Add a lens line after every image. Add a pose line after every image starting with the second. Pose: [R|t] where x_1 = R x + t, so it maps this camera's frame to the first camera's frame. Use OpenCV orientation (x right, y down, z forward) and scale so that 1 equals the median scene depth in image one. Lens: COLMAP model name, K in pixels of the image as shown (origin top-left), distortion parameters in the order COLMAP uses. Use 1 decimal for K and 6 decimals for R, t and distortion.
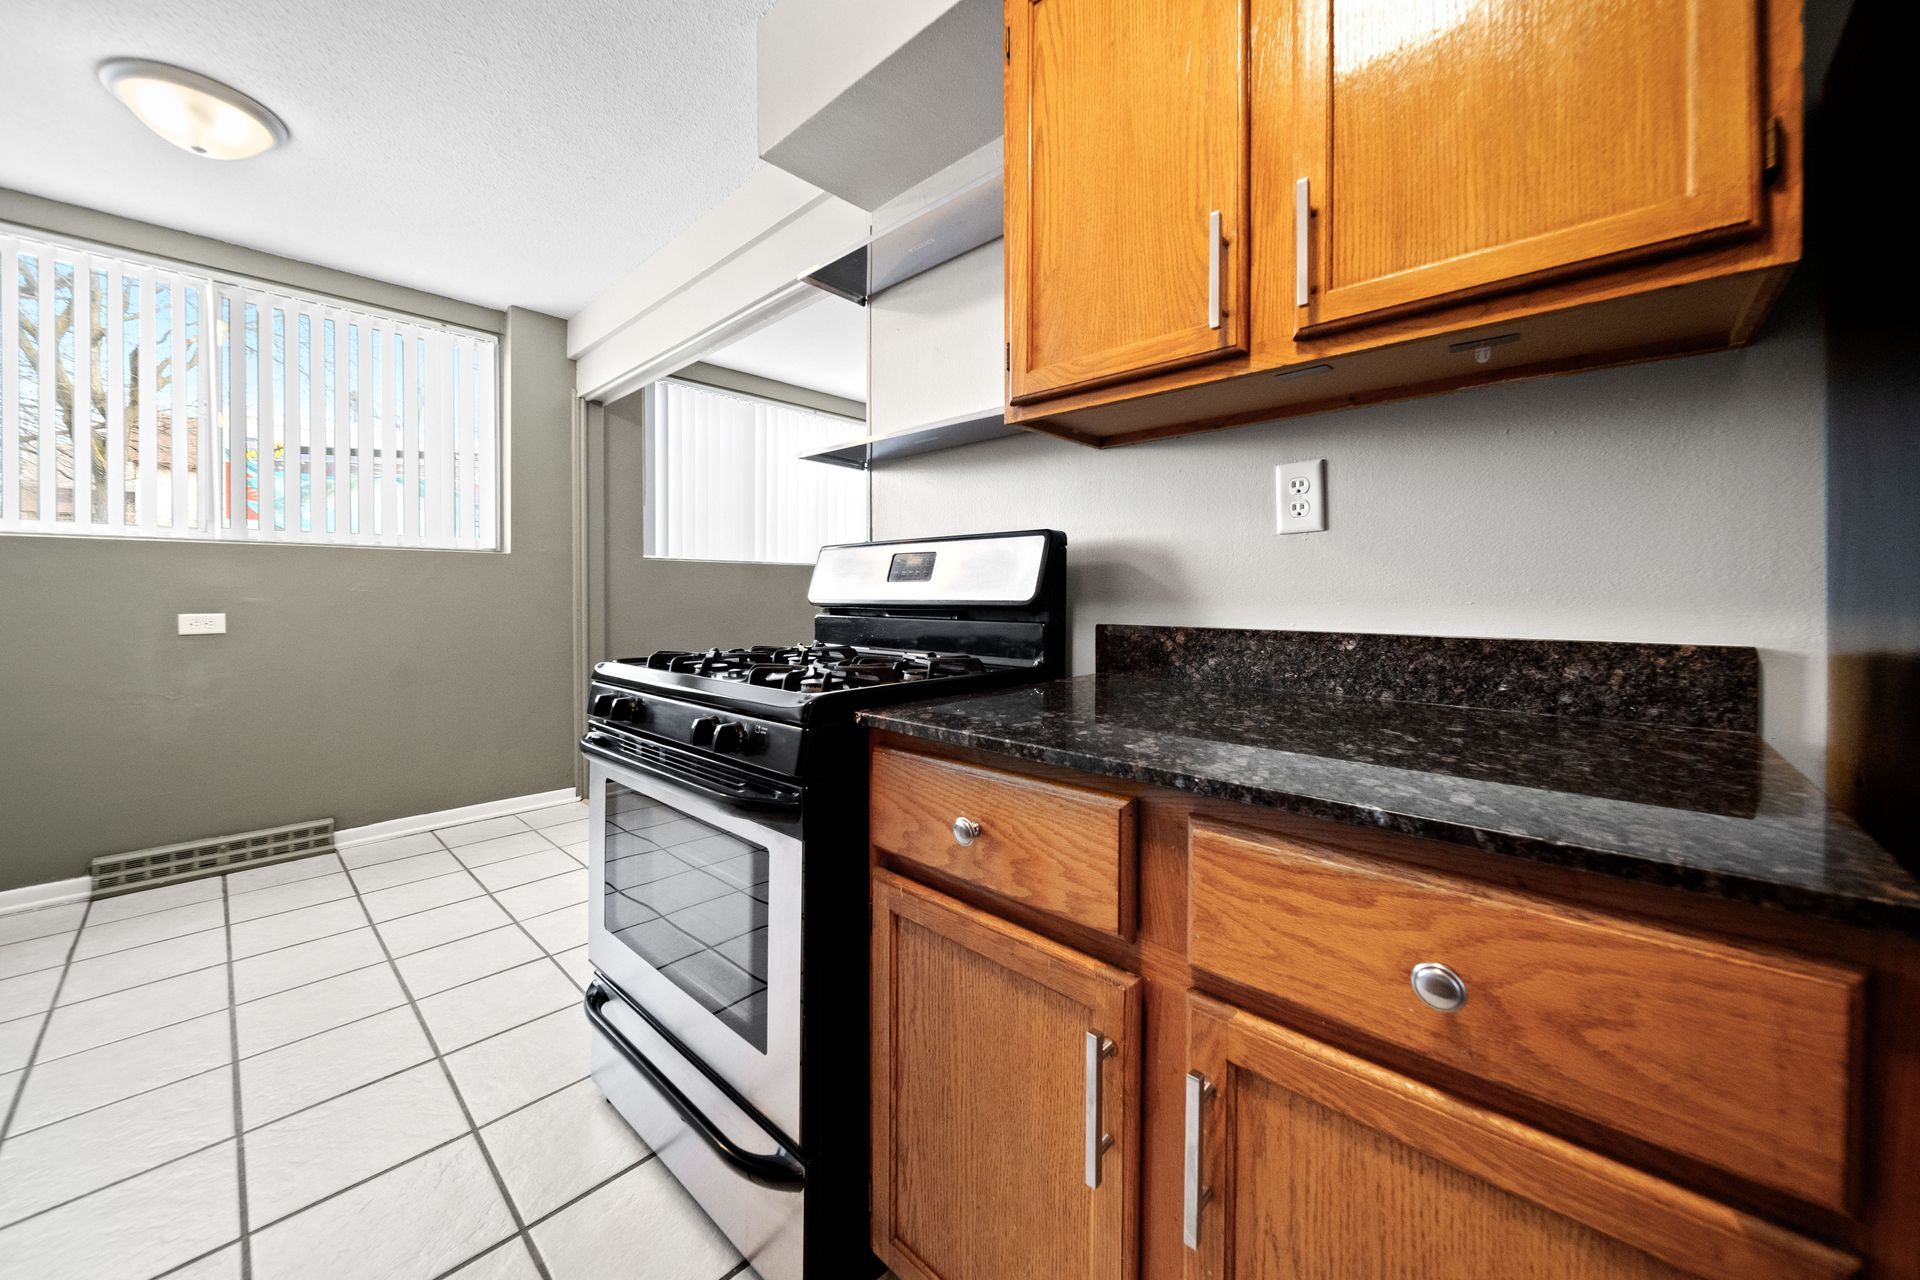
lens RADIAL K [[698.8, 0, 971.7], [0, 698.8, 603.2], [0, 0, 1]] dist [-0.001033, 0.000119]
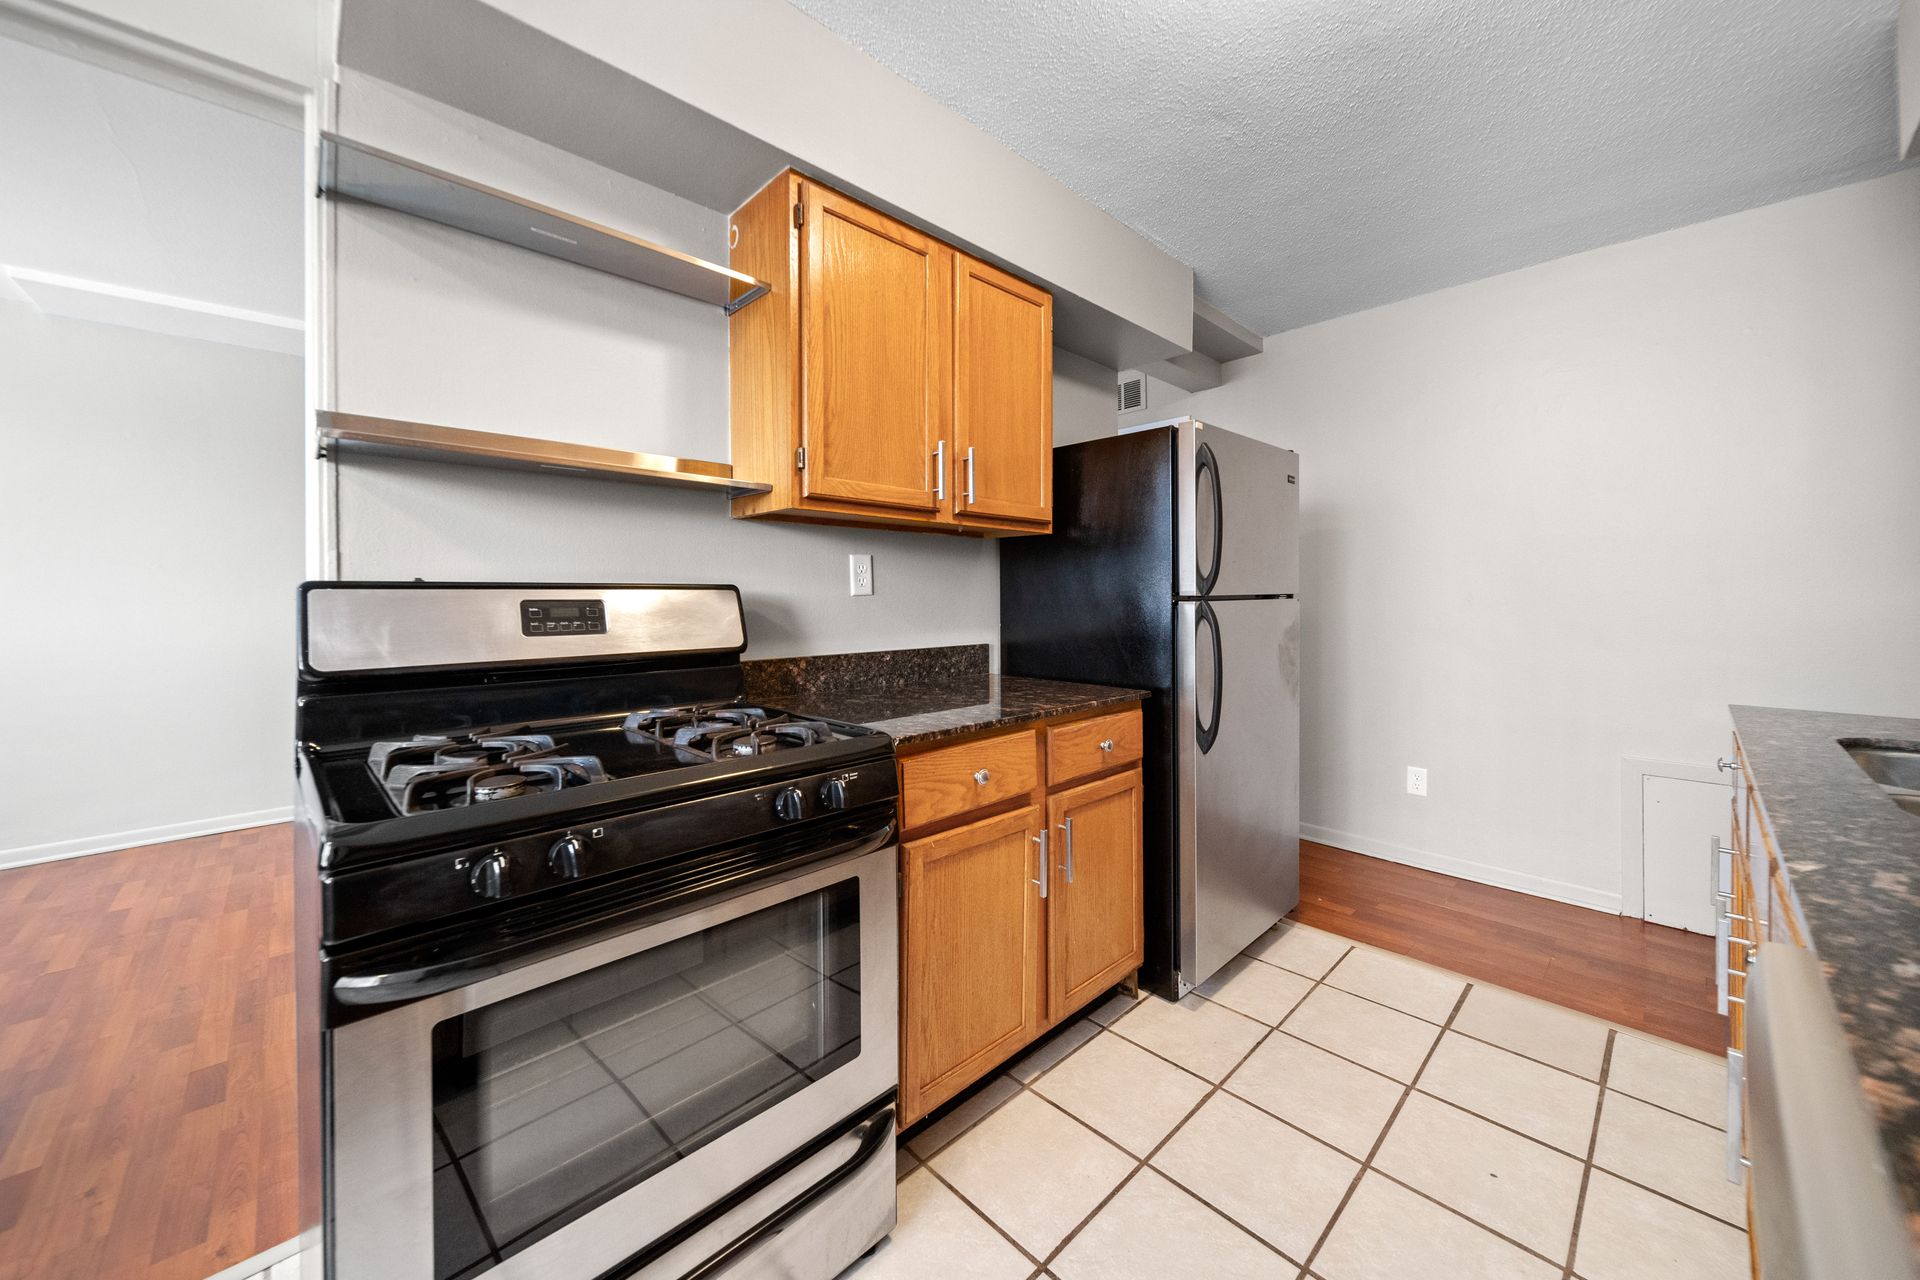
lens RADIAL K [[698.8, 0, 953.0], [0, 698.8, 600.0], [0, 0, 1]] dist [-0.001033, 0.000119]
pose [[0.068583, -0.005489, 0.997630, -1.237476], [0.019055, 0.999810, 0.004191, -0.092672], [-0.997463, 0.018723, 0.068675, 0.653126]]
